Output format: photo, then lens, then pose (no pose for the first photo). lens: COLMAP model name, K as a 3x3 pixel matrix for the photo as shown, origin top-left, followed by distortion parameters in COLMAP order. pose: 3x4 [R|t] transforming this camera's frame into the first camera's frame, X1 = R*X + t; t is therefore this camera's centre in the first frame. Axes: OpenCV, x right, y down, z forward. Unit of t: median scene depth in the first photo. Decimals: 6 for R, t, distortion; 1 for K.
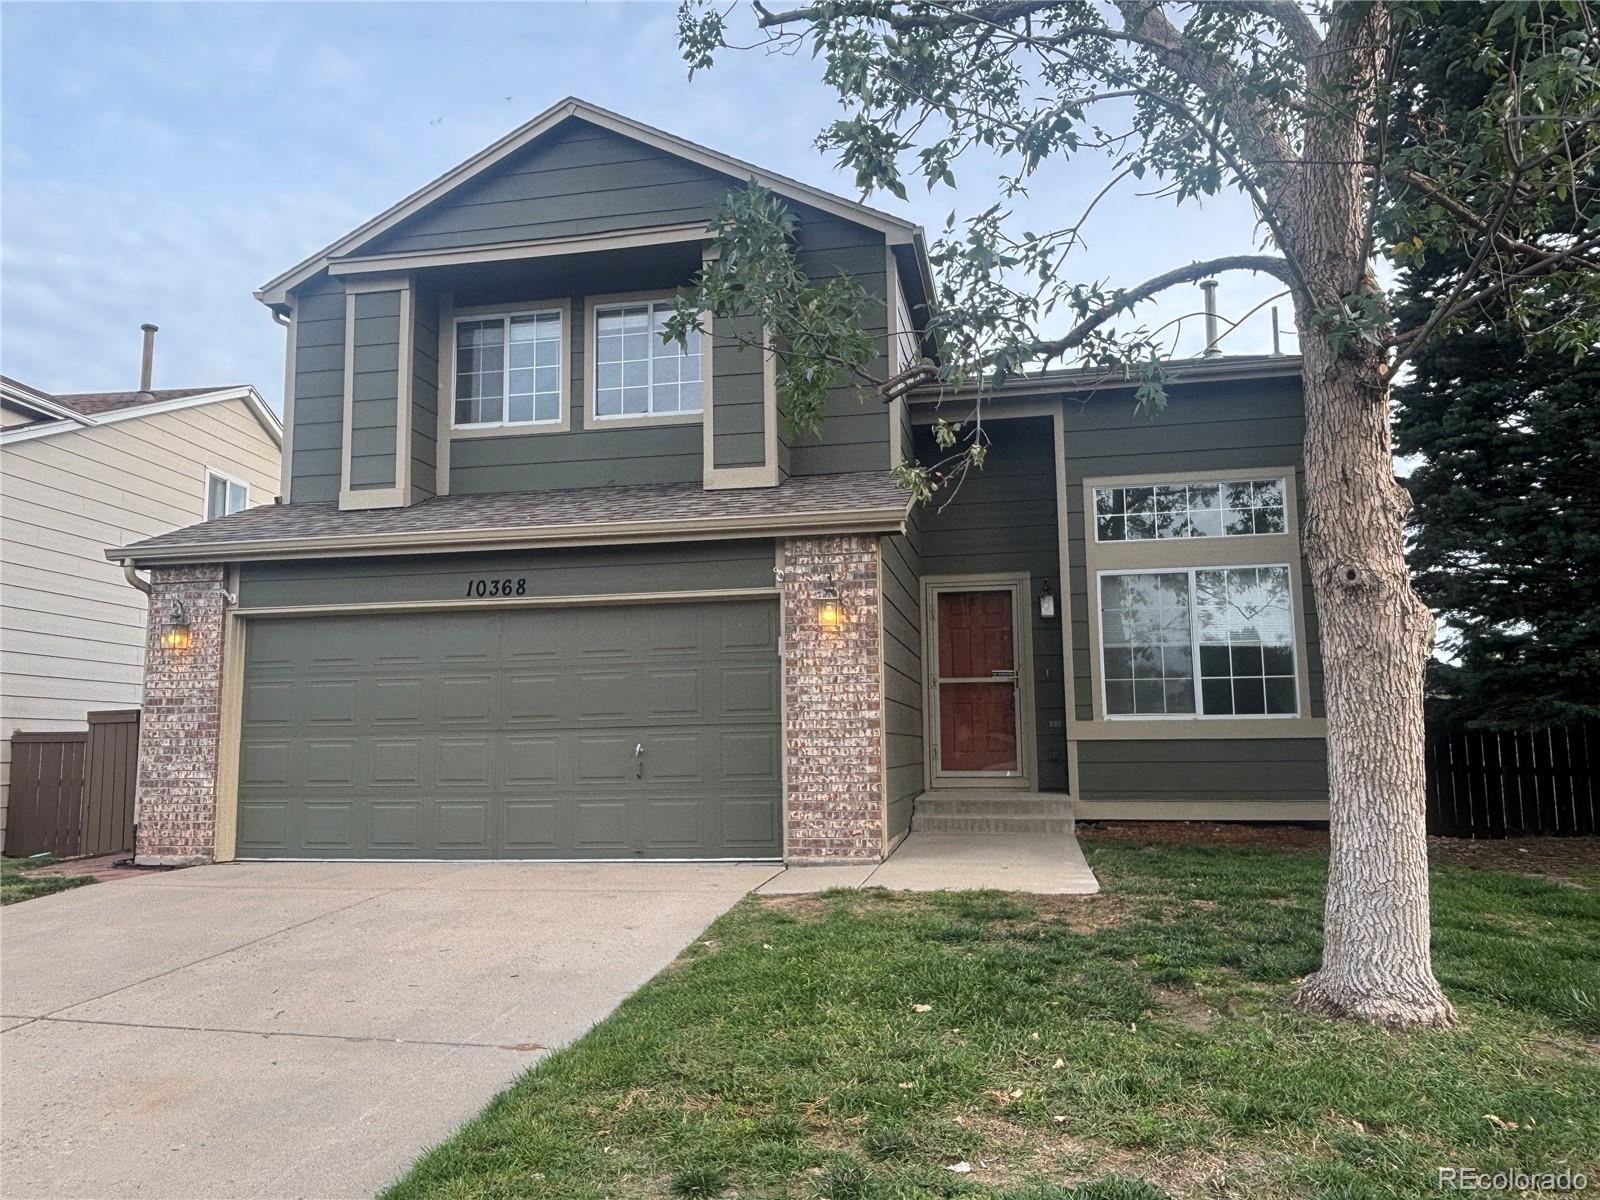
lens RADIAL K [[1177.2, 0, 793.5], [0, 1177.2, 598.3], [0, 0, 1]] dist [0.020086, 0.002844]
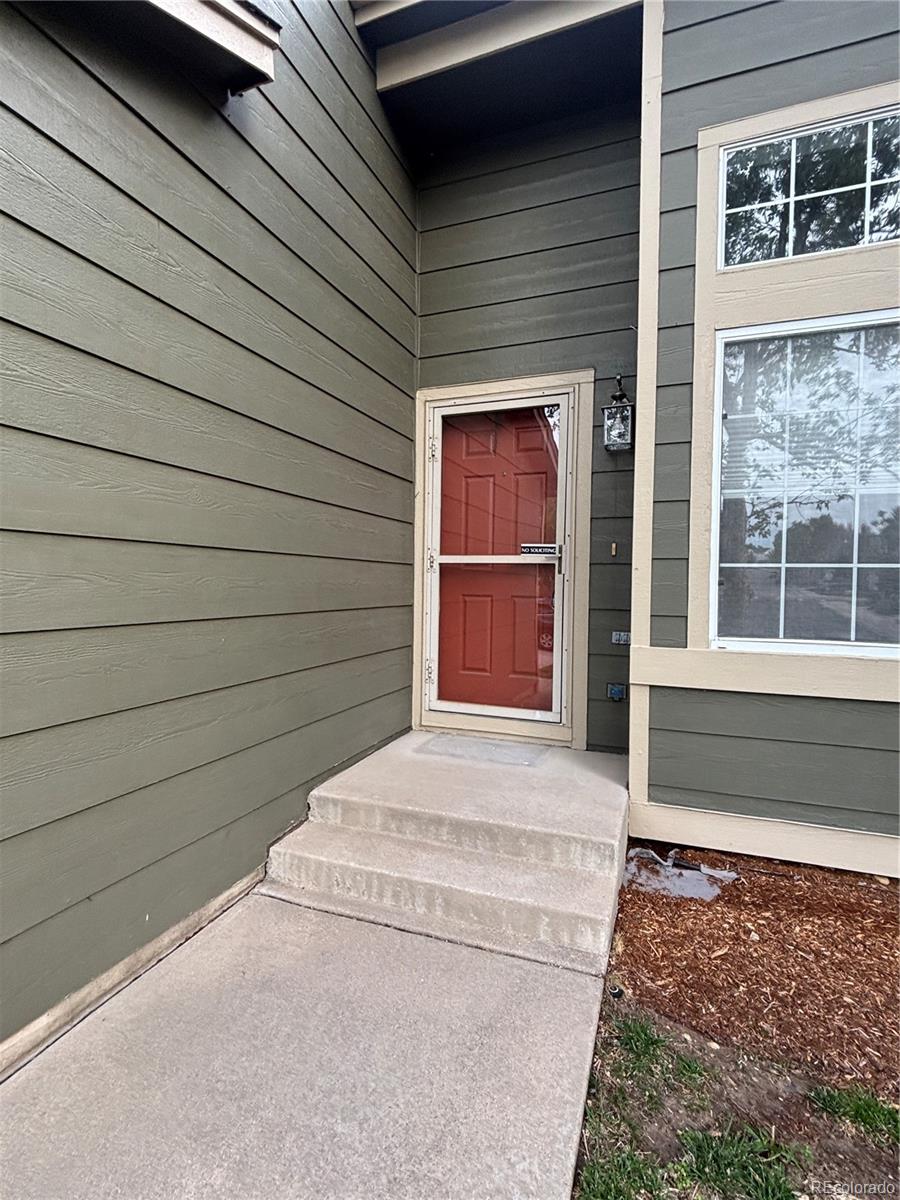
lens RADIAL K [[586.0, 0, 452.2], [0, 586.0, 605.4], [0, 0, 1]] dist [-0.000983, 0.000066]
pose [[0.984394, 0.026545, -0.173963, 0.225520], [0.003258, 0.985639, 0.168833, 0.050356], [0.175946, -0.166765, 0.970171, 0.843186]]
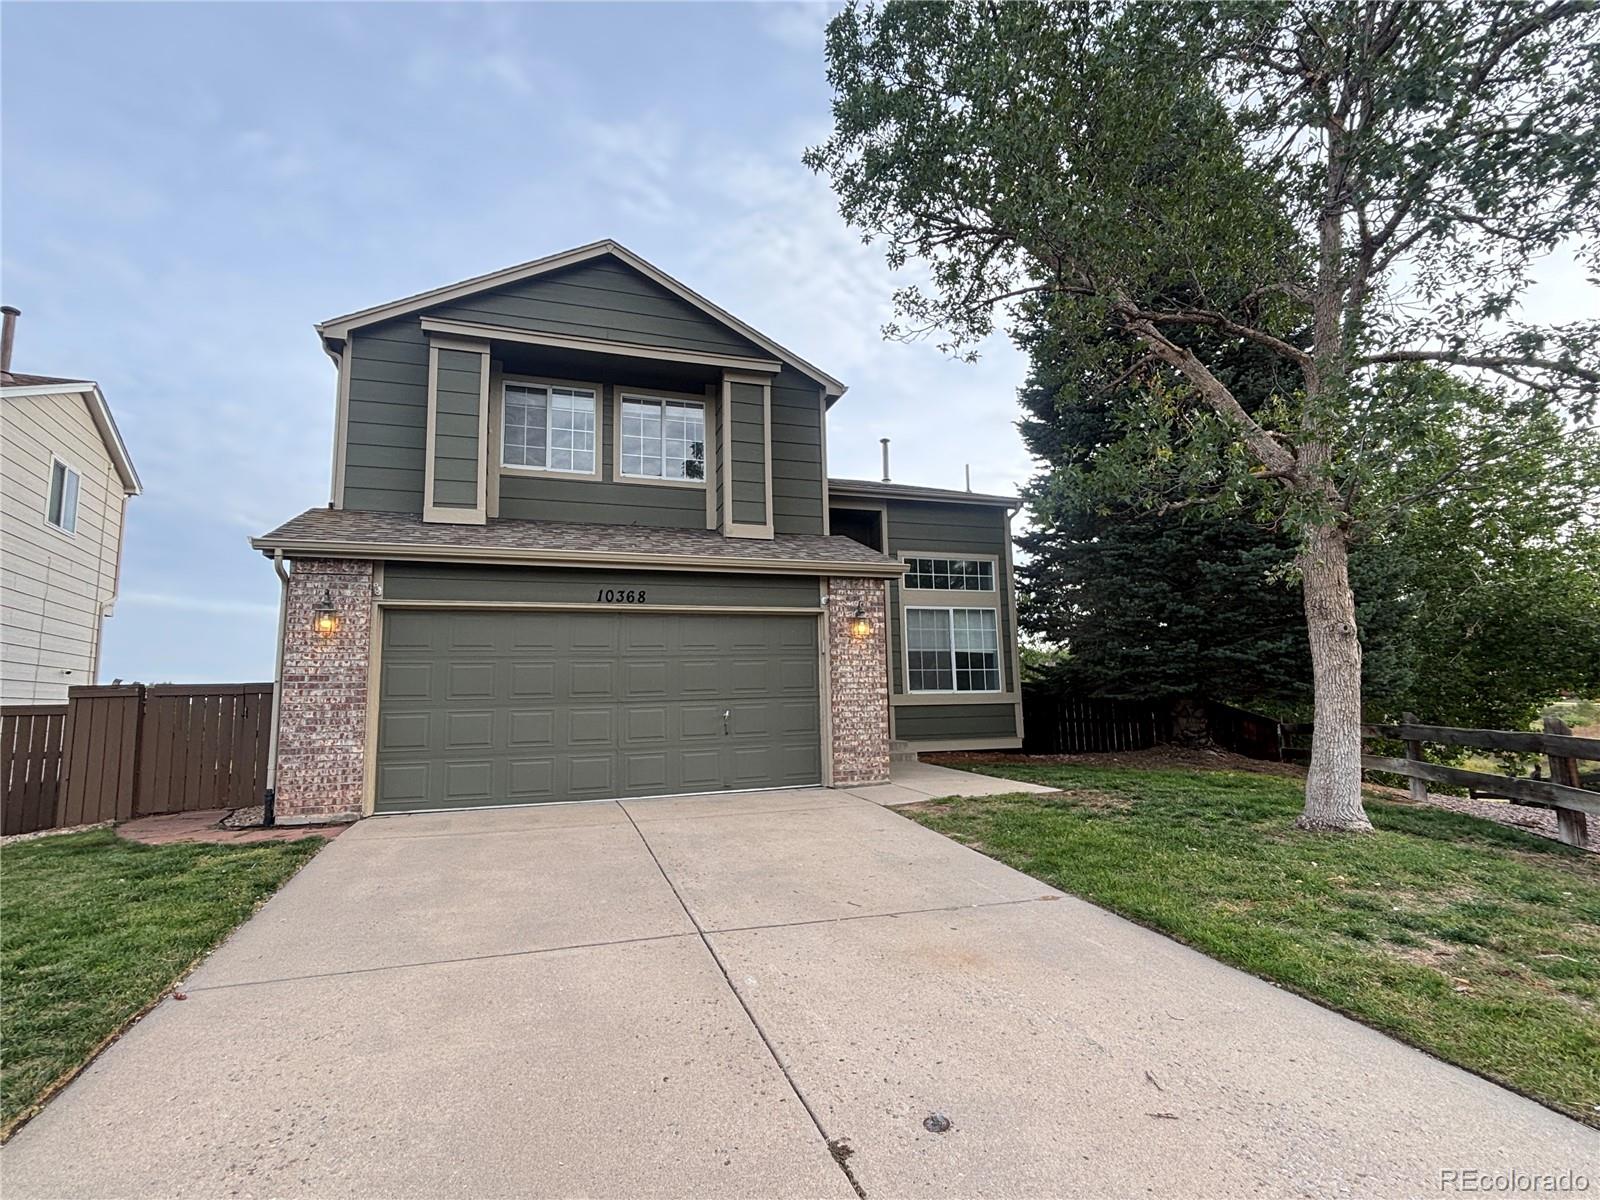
lens RADIAL K [[781.3, 0, 798.3], [0, 781.3, 603.7], [0, 0, 1]] dist [-0.000983, 0.000066]
pose [[0.860853, 0.056564, 0.505700, -0.505018], [-0.051825, 0.998381, -0.023451, 0.009596], [-0.506208, -0.006020, 0.862390, 0.122356]]
